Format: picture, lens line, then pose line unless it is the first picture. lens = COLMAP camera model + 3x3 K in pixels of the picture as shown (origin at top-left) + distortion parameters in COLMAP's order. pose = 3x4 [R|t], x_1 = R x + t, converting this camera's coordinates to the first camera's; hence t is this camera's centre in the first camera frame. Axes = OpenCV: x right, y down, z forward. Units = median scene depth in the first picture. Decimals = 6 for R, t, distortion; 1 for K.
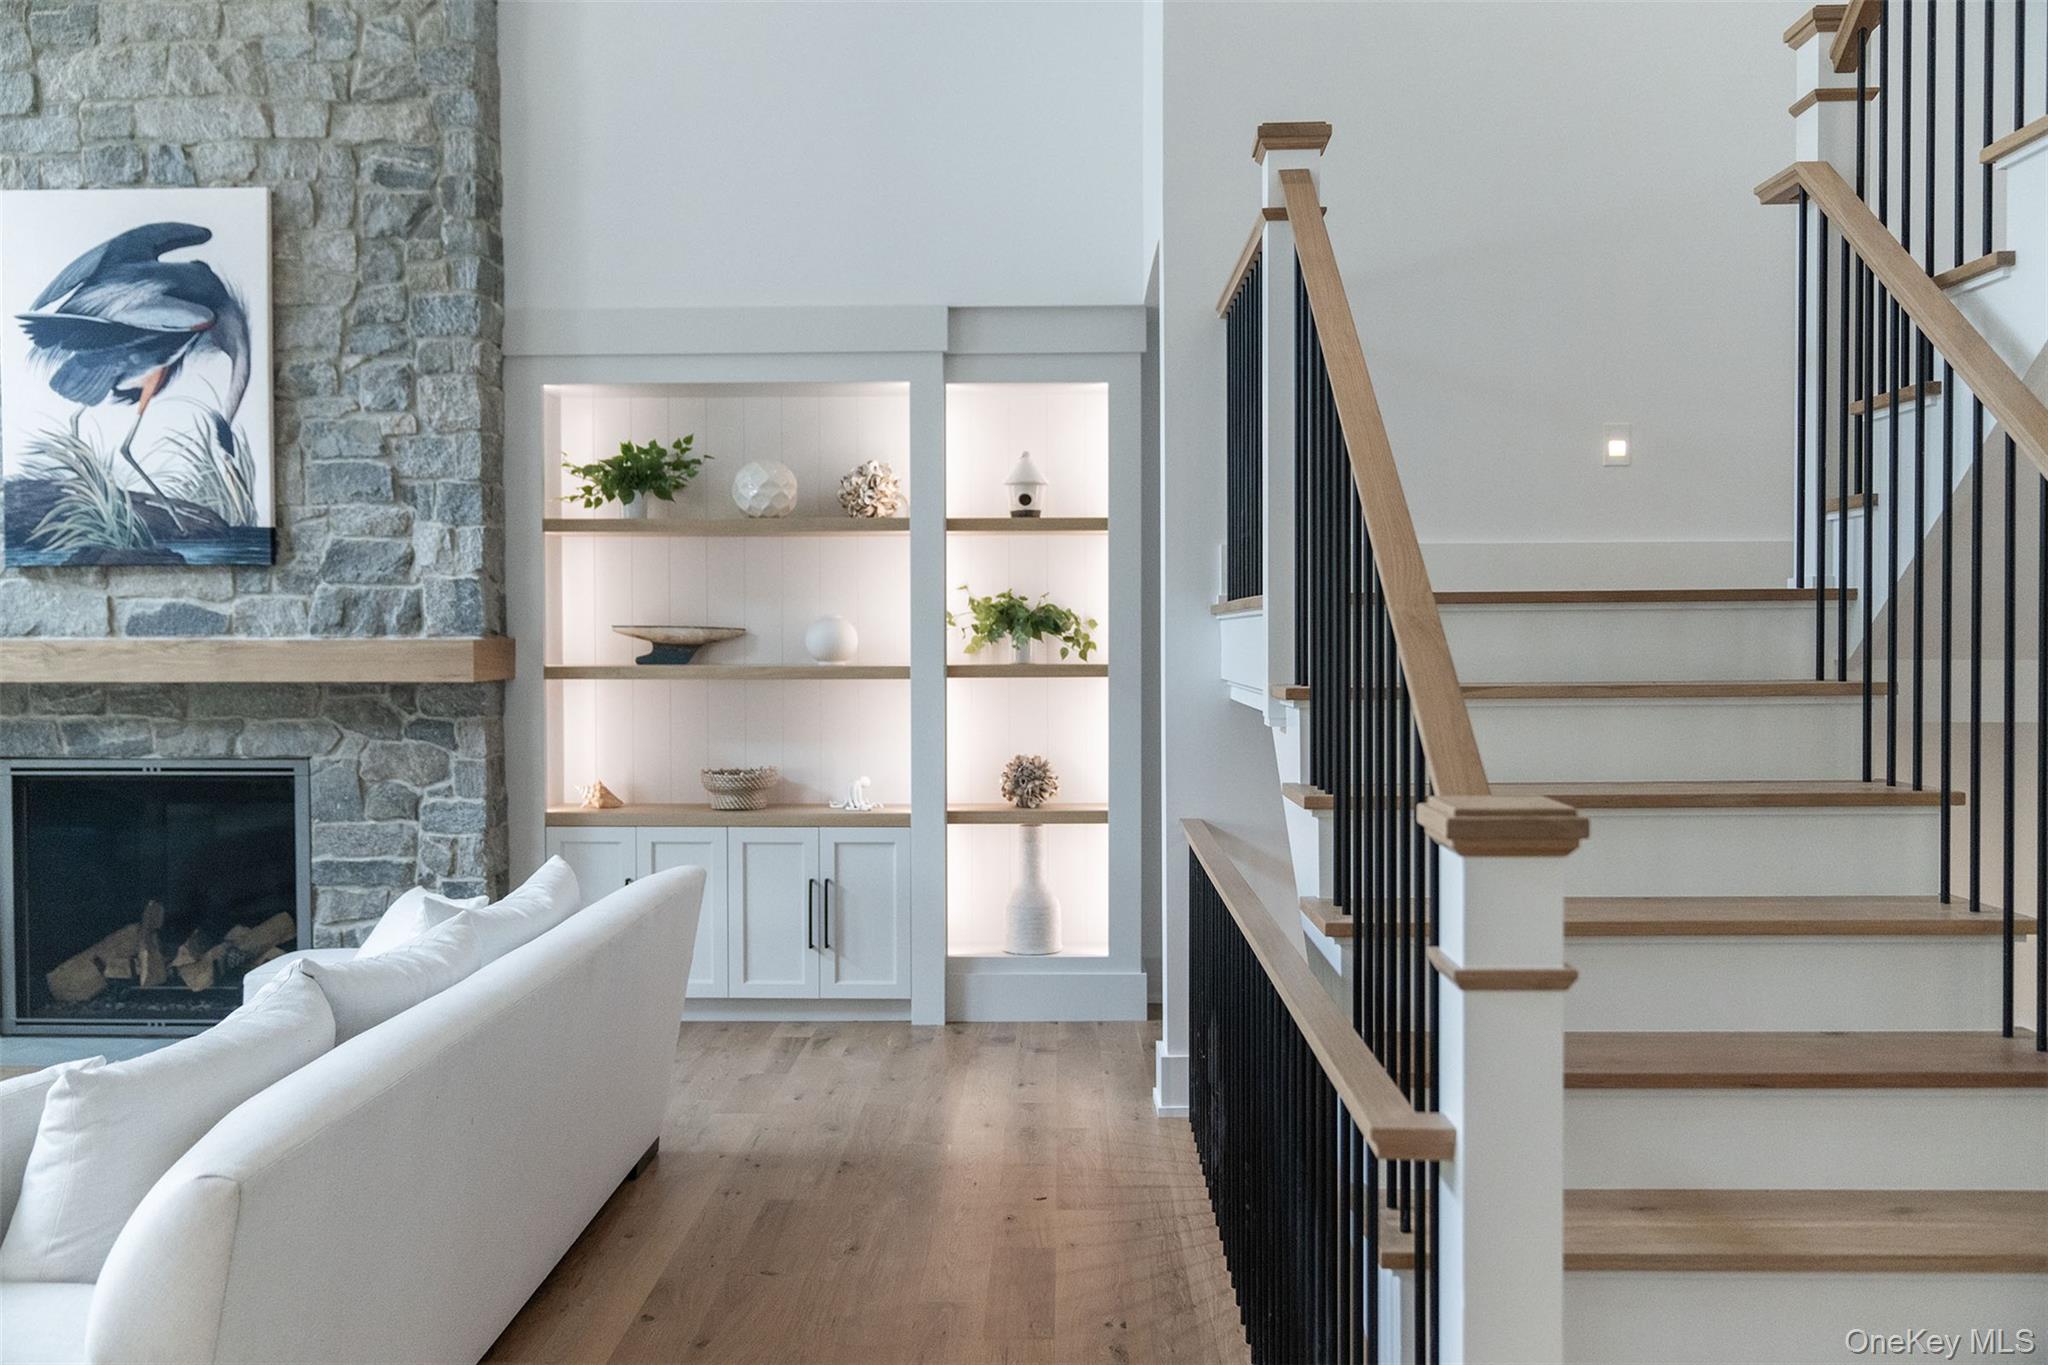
lens RADIAL K [[1380.9, 0, 1010.9], [0, 1380.9, 679.7], [0, 0, 1]] dist [-0.002871, 0.002372]
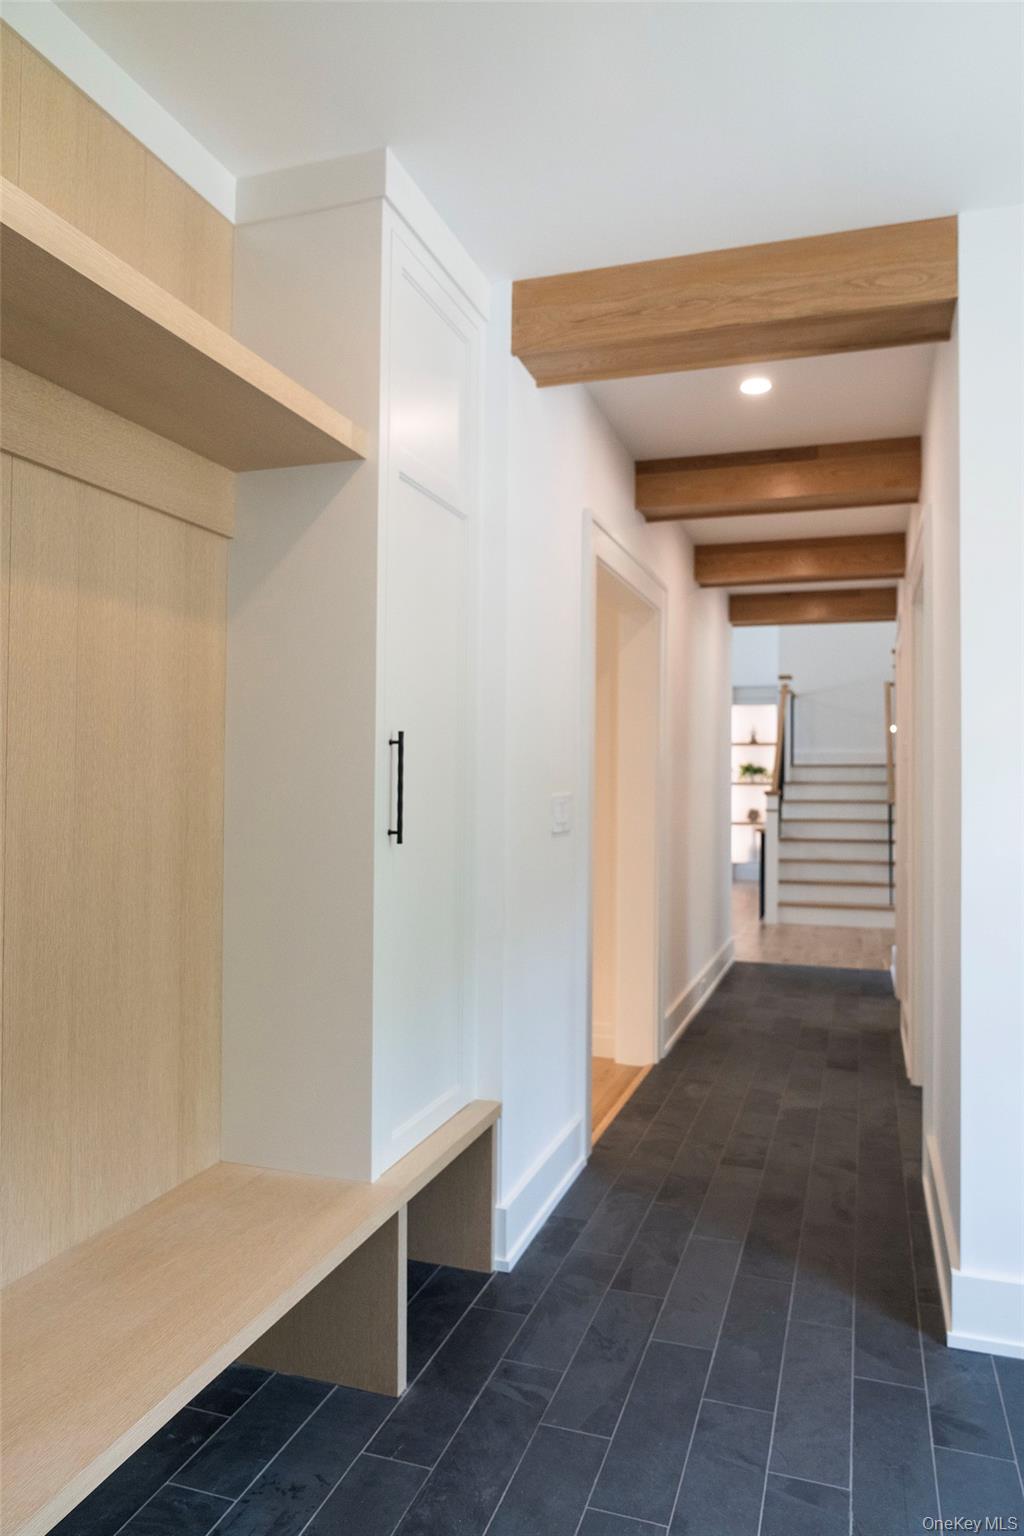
lens RADIAL K [[1035.7, 0, 512.0], [0, 1035.7, 768.0], [0, 0, 1]] dist [-0.002871, 0.002372]
pose [[0.941788, 0.003342, -0.336190, 0.336079], [-0.017652, 0.999063, -0.039518, 0.072602], [0.335743, 0.043152, 0.940965, -1.841559]]
